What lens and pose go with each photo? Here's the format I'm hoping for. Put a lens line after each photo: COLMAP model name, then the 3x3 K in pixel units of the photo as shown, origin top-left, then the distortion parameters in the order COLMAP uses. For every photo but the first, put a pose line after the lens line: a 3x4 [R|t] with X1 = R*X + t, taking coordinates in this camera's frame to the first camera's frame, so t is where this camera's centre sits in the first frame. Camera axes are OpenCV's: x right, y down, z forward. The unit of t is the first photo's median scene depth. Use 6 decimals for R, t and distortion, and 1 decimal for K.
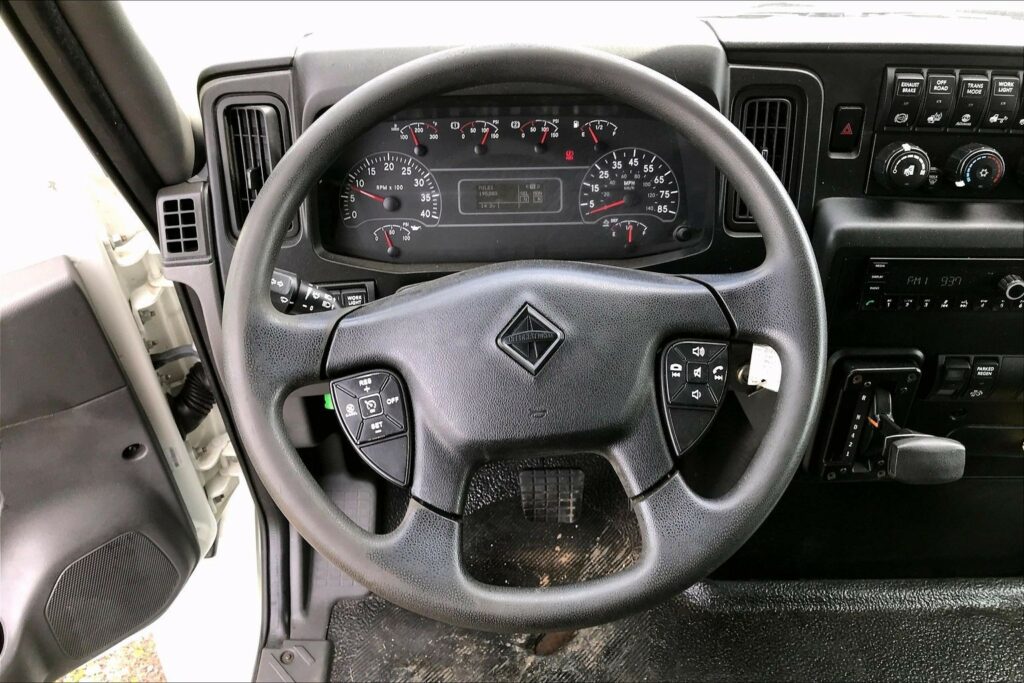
lens RADIAL K [[818.4, 0, 519.0], [0, 818.4, 327.5], [0, 0, 1]] dist [0.006716, -0.002211]
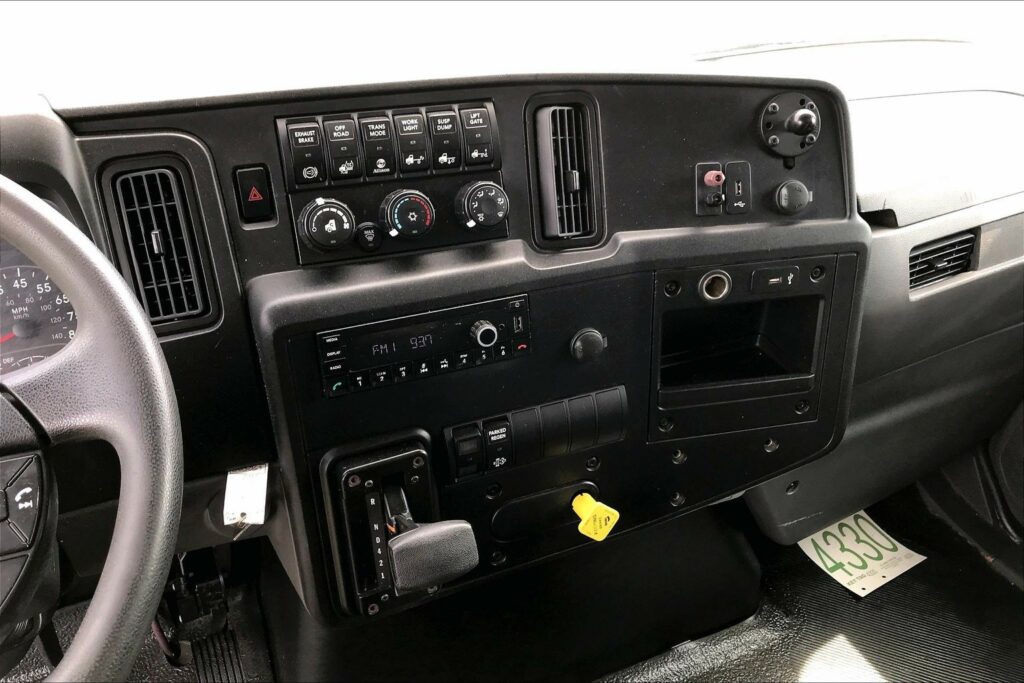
lens RADIAL K [[818.4, 0, 519.0], [0, 818.4, 327.5], [0, 0, 1]] dist [0.006716, -0.002211]
pose [[0.914521, -0.193581, 0.355214, 0.298990], [0.265760, 0.949506, -0.166765, 0.096780], [-0.304996, 0.246912, 0.919789, 0.154852]]
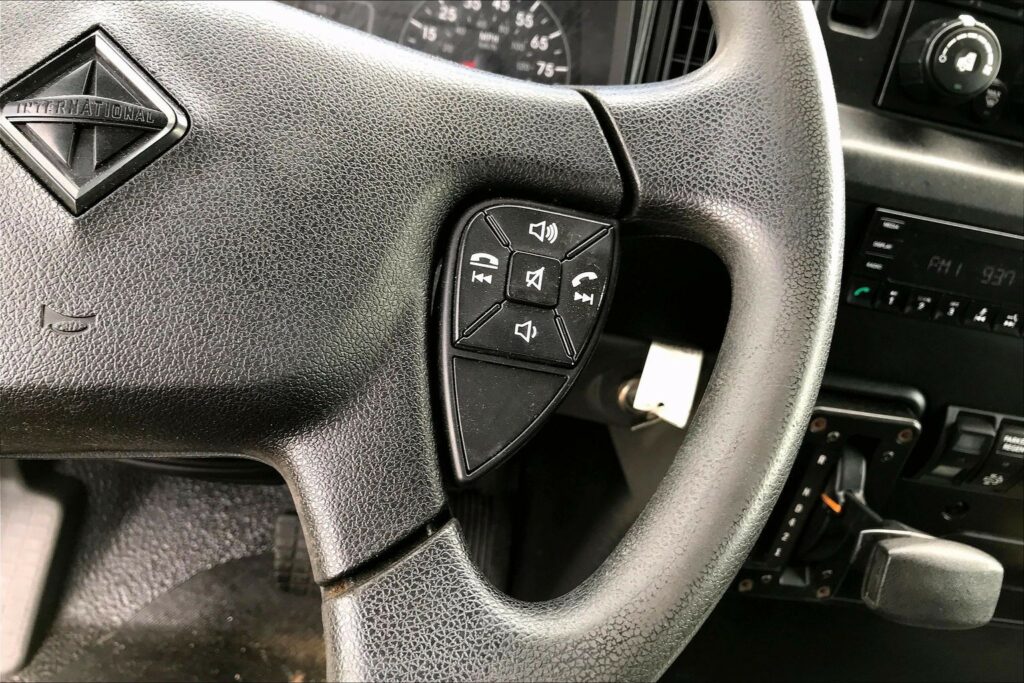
lens RADIAL K [[837.1, 0, 511.4], [0, 837.1, 329.1], [0, 0, 1]] dist [0.005545, -0.010145]
pose [[0.979414, 0.164743, 0.116656, 0.119442], [-0.156408, 0.984657, -0.077379, 0.075524], [-0.127614, 0.057540, 0.990153, 0.433283]]
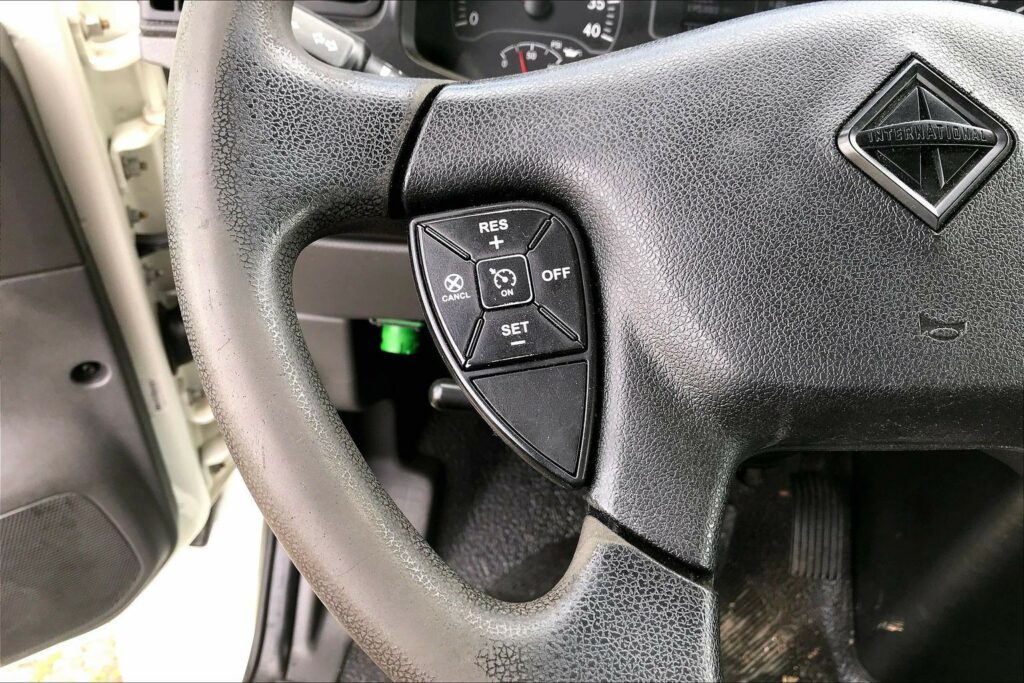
lens RADIAL K [[837.1, 0, 511.4], [0, 837.1, 329.1], [0, 0, 1]] dist [0.005545, -0.010145]
pose [[0.987209, 0.133303, -0.087455, -0.094413], [-0.135228, 0.990678, -0.016447, 0.095806], [0.084447, 0.028063, 0.996033, 0.419830]]
